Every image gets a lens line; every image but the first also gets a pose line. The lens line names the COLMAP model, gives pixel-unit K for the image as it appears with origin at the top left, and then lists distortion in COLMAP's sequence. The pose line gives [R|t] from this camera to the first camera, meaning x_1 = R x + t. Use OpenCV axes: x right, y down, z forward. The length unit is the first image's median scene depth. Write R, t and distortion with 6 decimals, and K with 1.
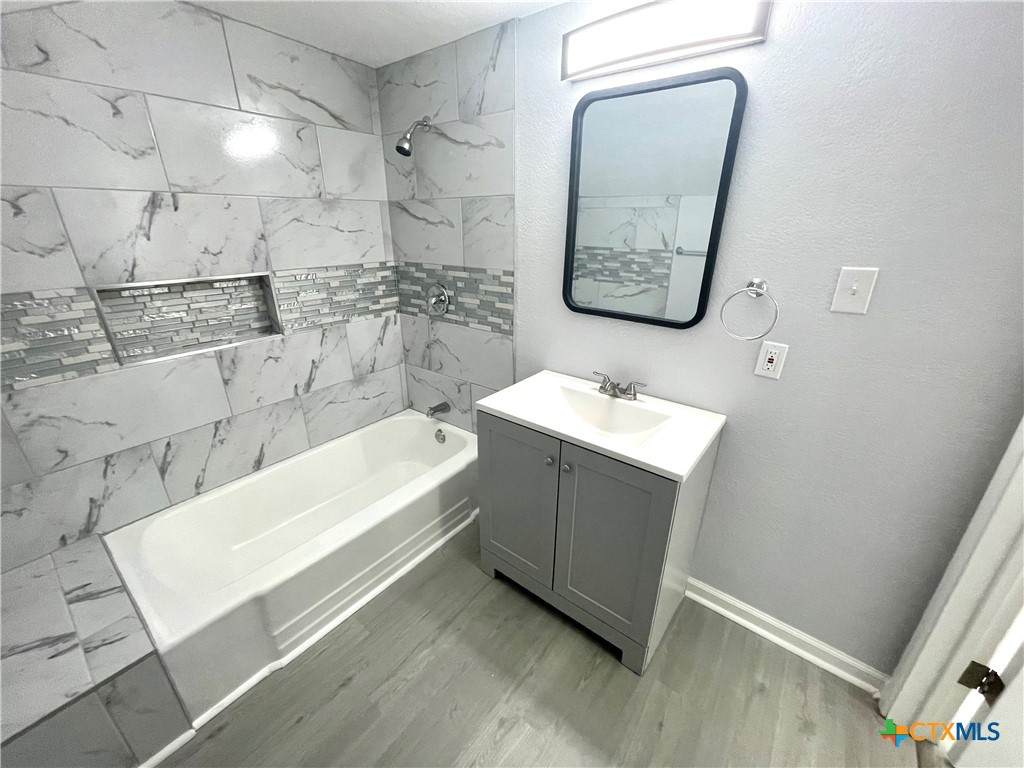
lens RADIAL K [[413.2, 0, 509.8], [0, 413.2, 388.6], [0, 0, 1]] dist [0.000563, 0.000269]
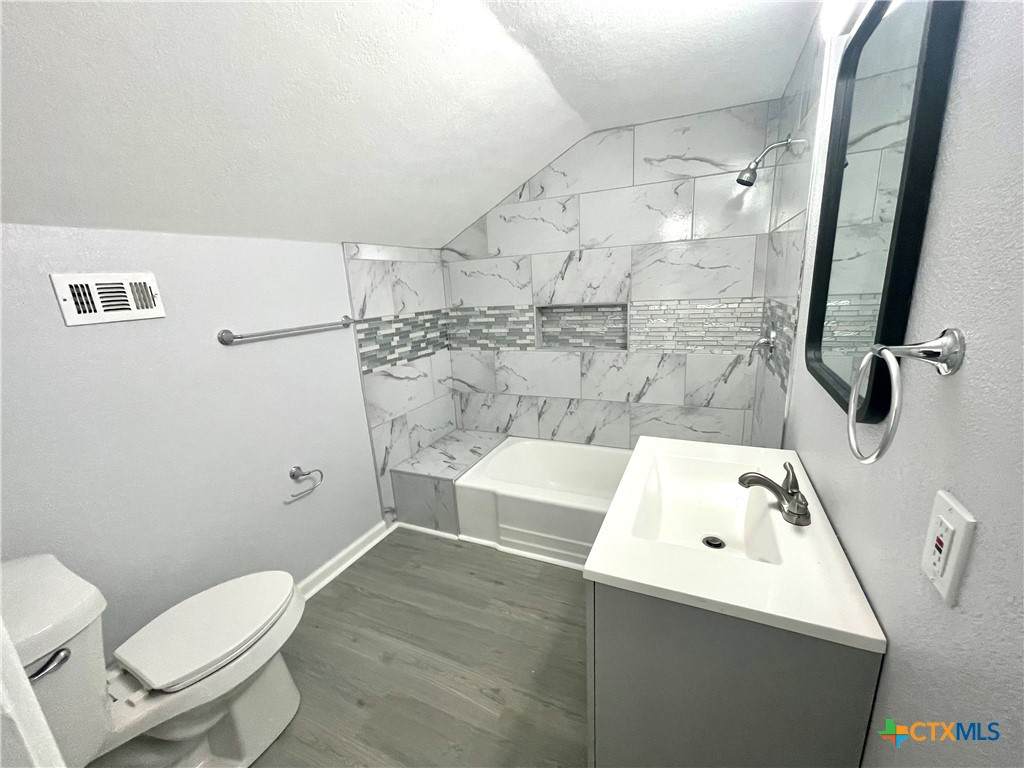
lens RADIAL K [[413.2, 0, 509.8], [0, 413.2, 388.6], [0, 0, 1]] dist [0.000563, 0.000269]
pose [[0.234877, 0.225254, -0.945565, 0.652497], [-0.312801, 0.938549, 0.145883, -0.104601], [0.920320, 0.261509, 0.290903, 0.368625]]
